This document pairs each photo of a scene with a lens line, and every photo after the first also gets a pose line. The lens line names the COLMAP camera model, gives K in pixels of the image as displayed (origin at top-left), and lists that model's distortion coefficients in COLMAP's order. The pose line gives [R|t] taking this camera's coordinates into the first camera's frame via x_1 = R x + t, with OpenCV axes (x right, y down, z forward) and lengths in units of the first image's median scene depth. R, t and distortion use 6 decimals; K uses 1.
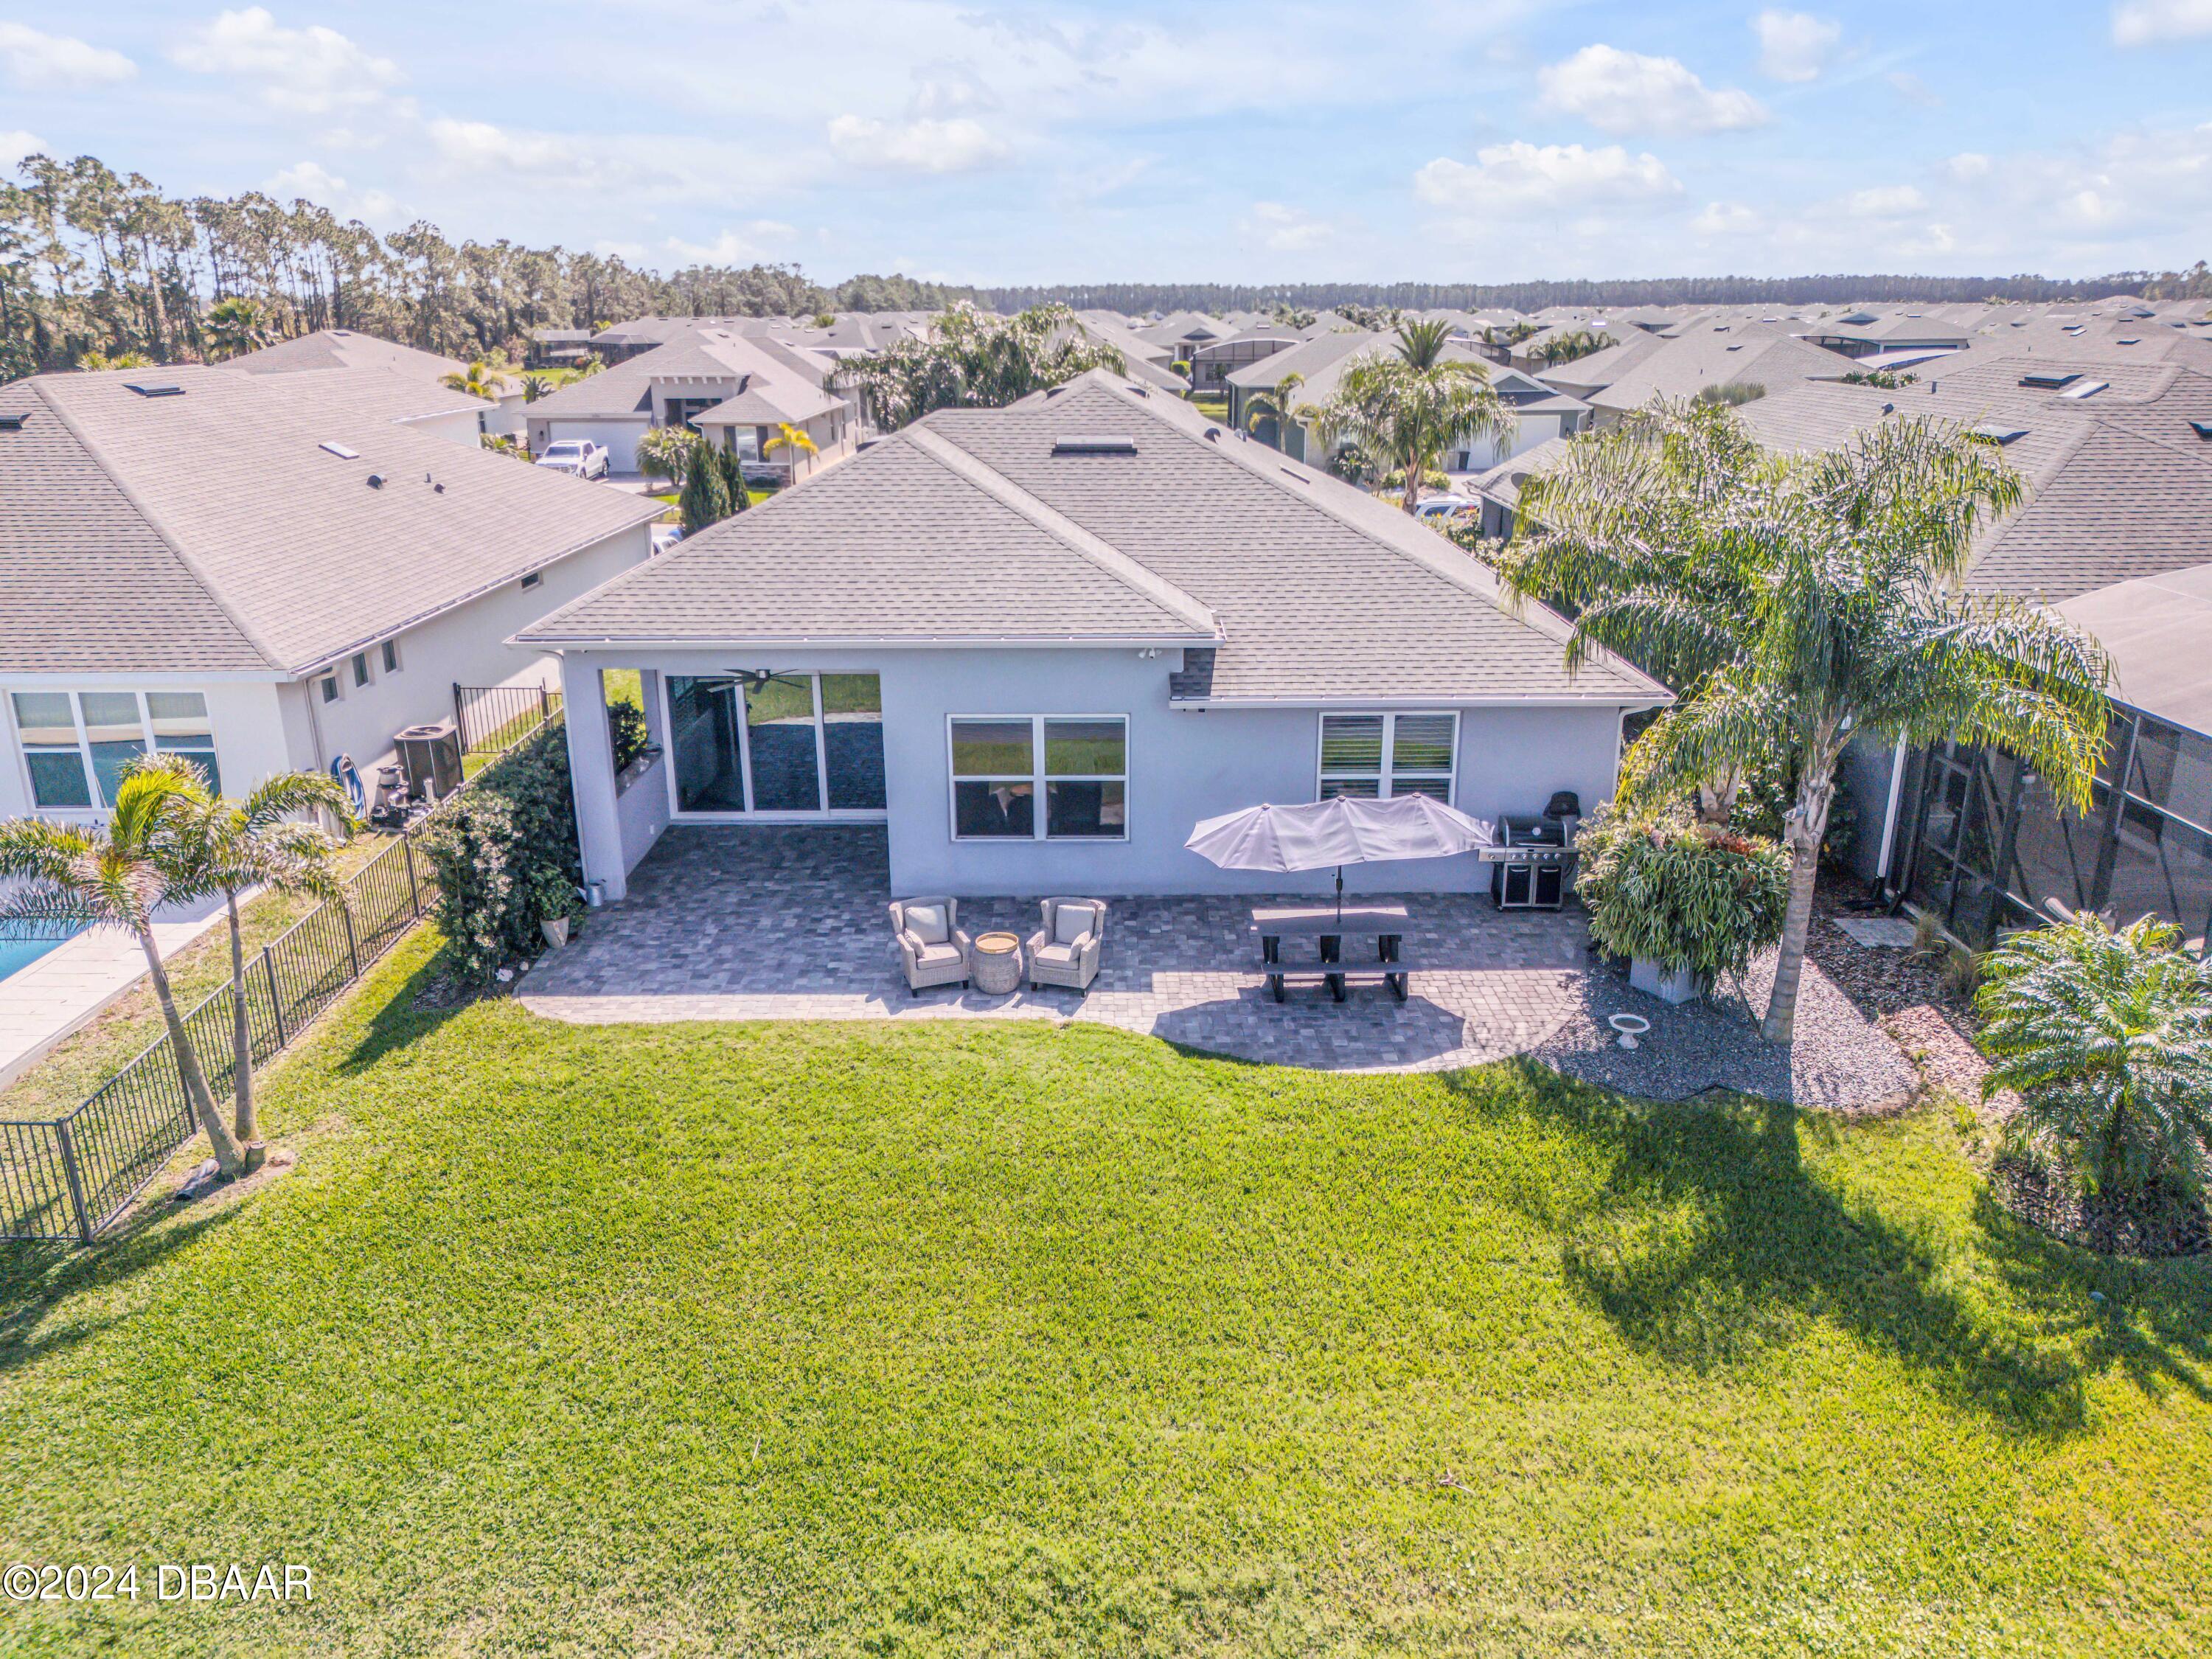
lens RADIAL K [[1578.8, 0, 1095.9], [0, 1578.8, 833.2], [0, 0, 1]] dist [0.069268, -0.070283]
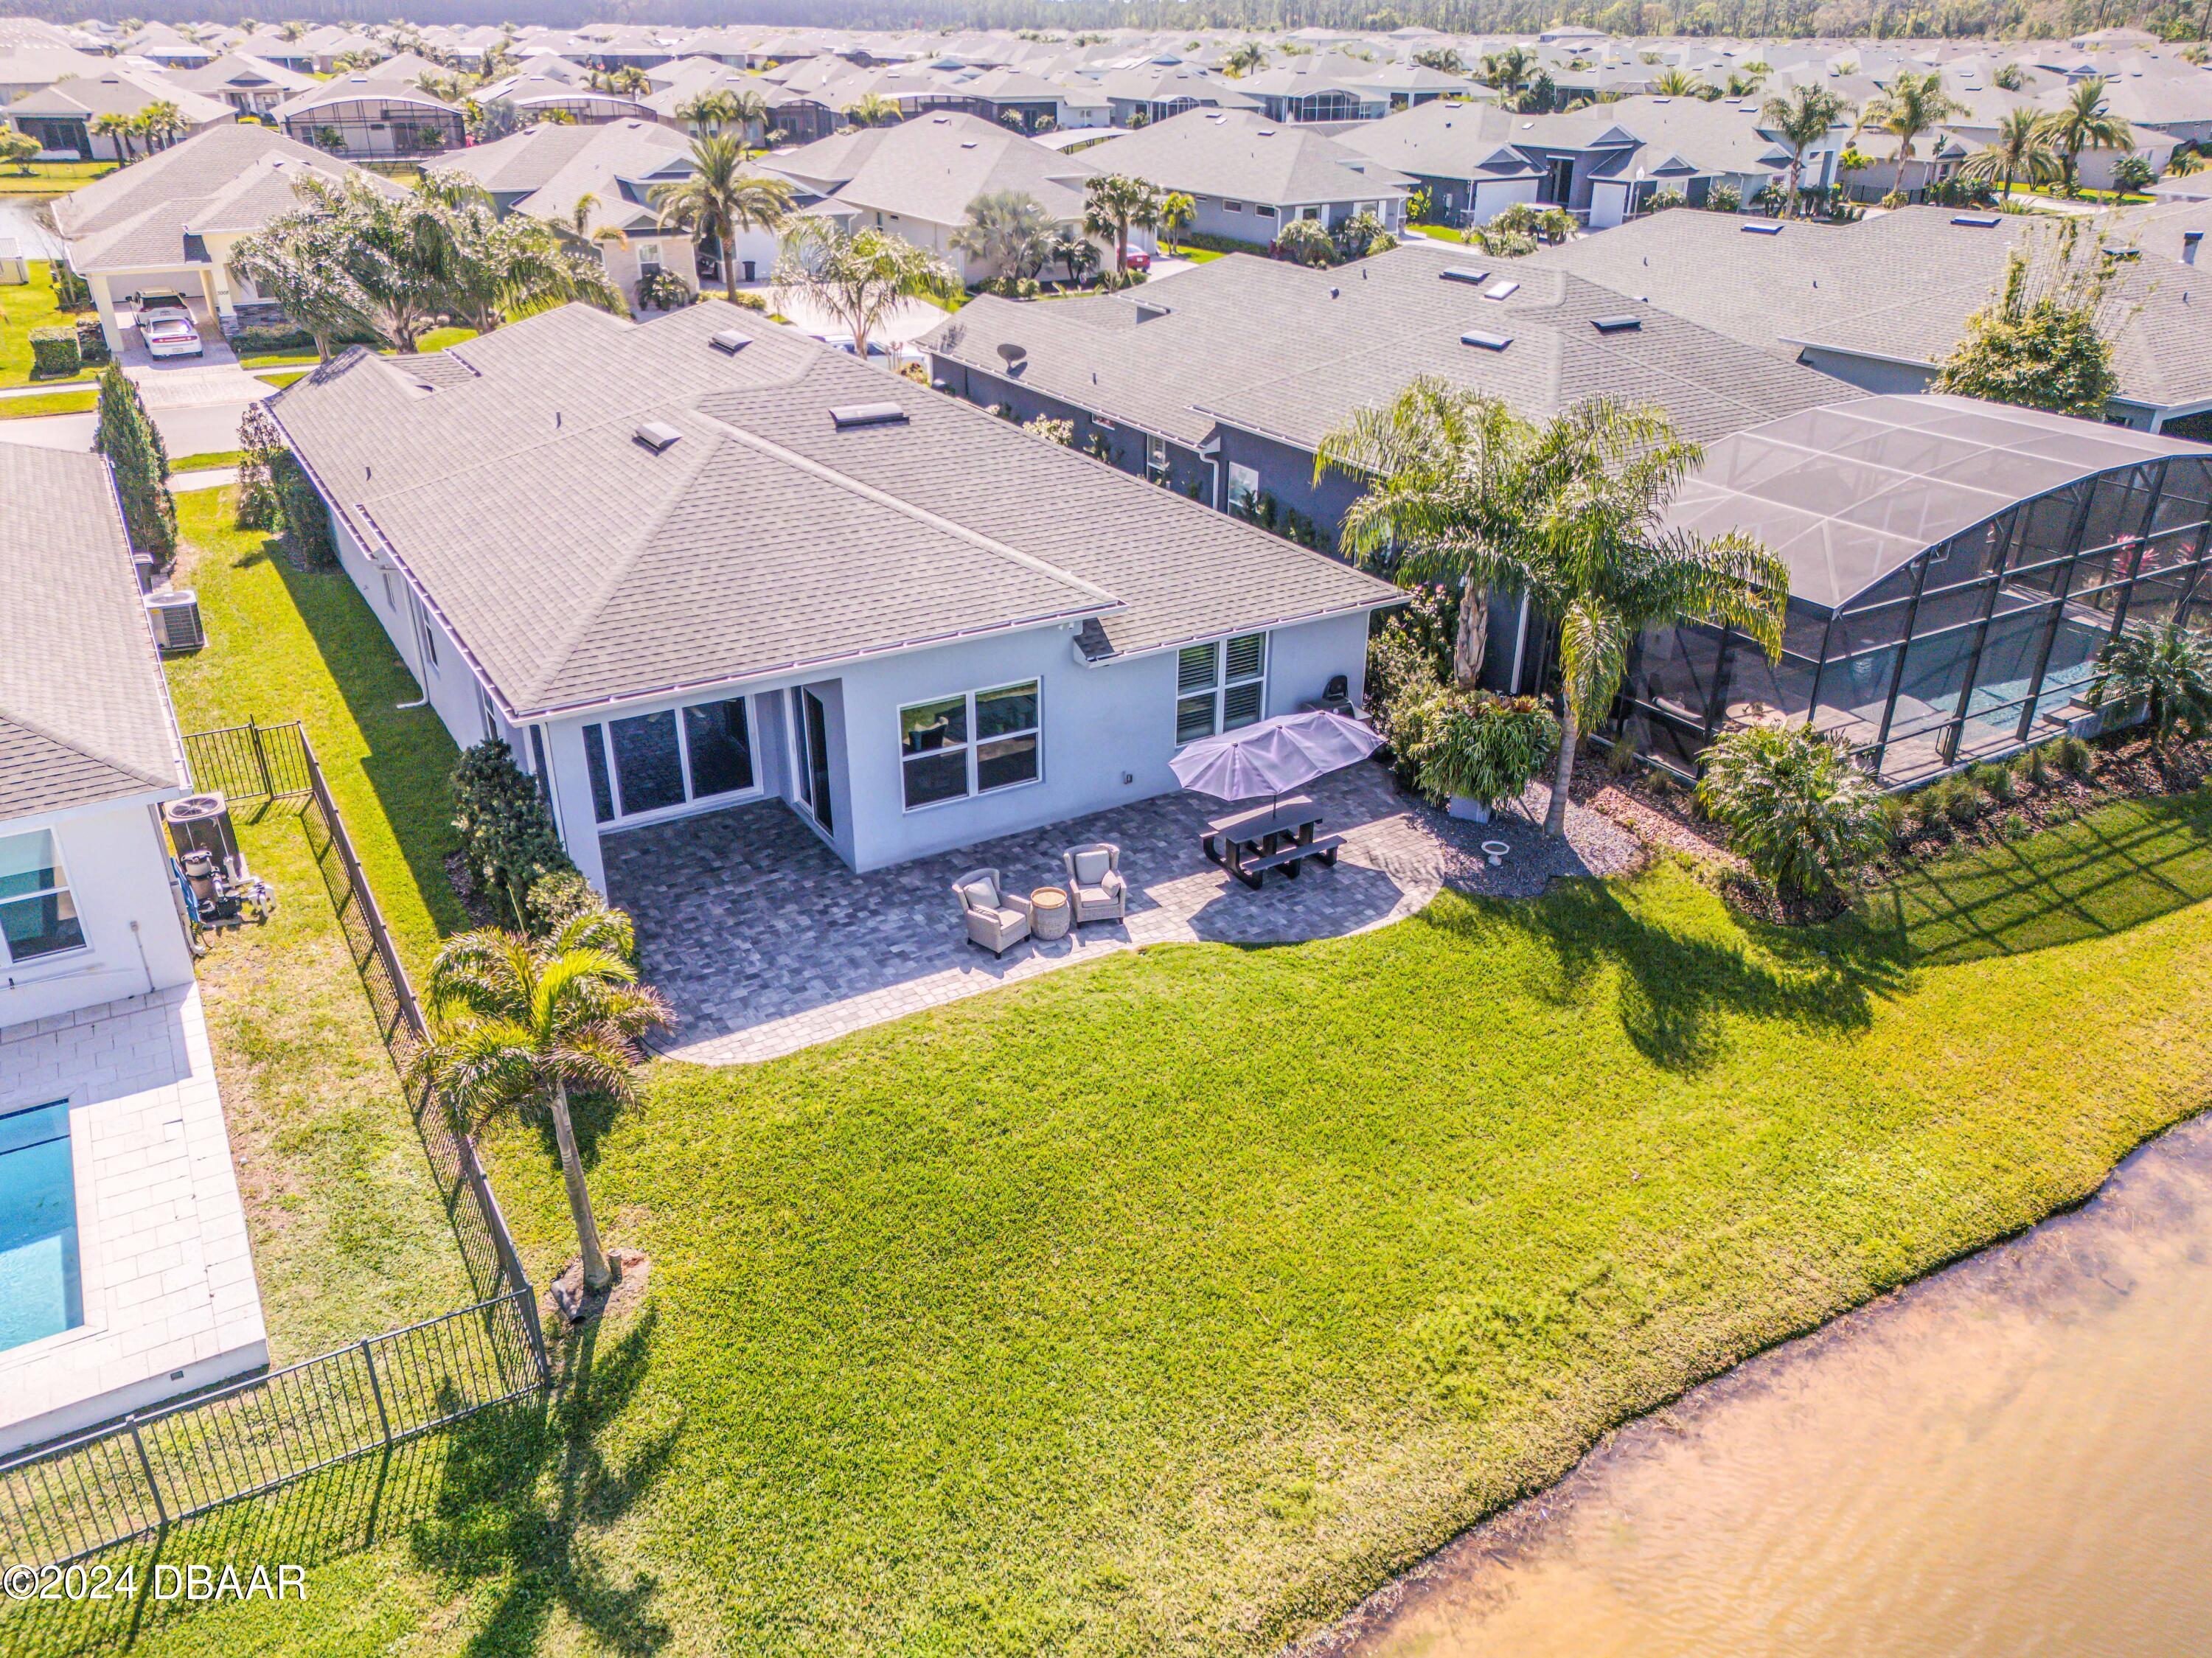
lens RADIAL K [[1601.6, 0, 1086.4], [0, 1601.6, 853.7], [0, 0, 1]] dist [0.080889, -0.074042]
pose [[0.857128, -0.229027, 0.461386, -0.569279], [0.154981, 0.968876, 0.193027, -0.185837], [-0.491235, -0.093943, 0.865946, -0.058644]]
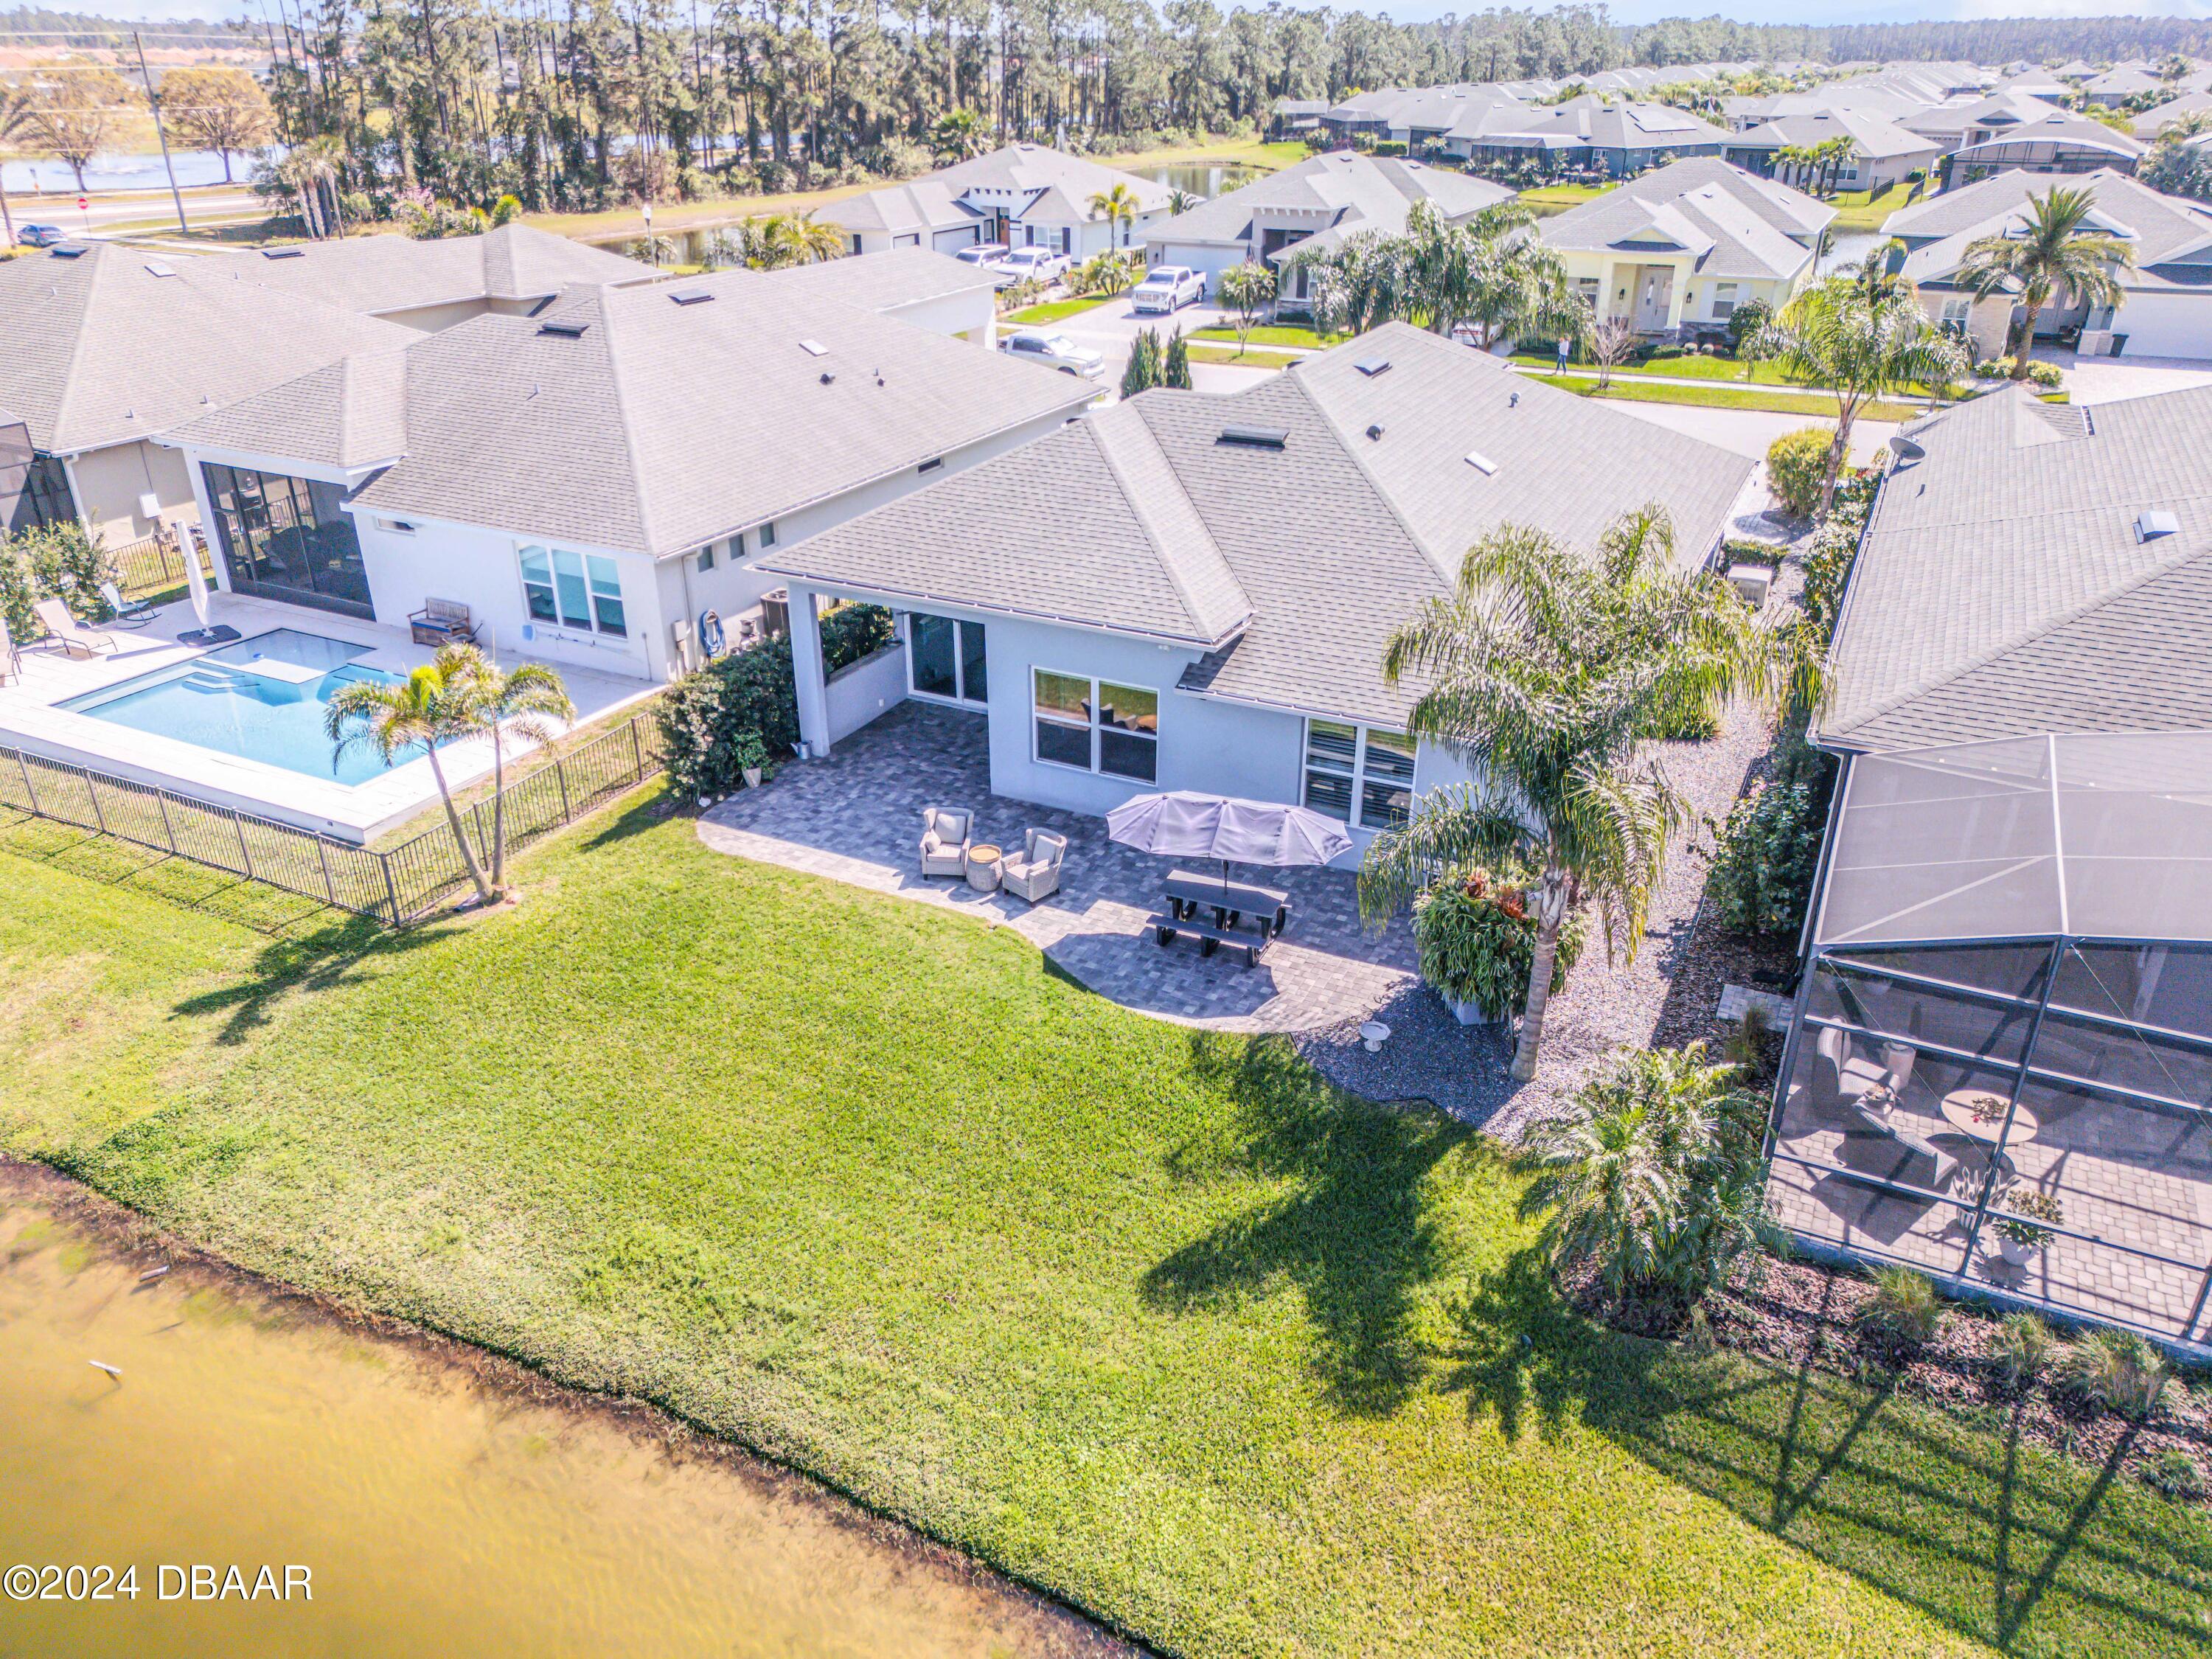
lens RADIAL K [[1555.0, 0, 1087.2], [0, 1555.0, 824.1], [0, 0, 1]] dist [0.077904, -0.080112]
pose [[0.894286, 0.201907, -0.399358, 0.518154], [-0.145135, 0.975051, 0.167963, -0.182792], [0.423307, -0.092246, 0.901278, -0.143776]]
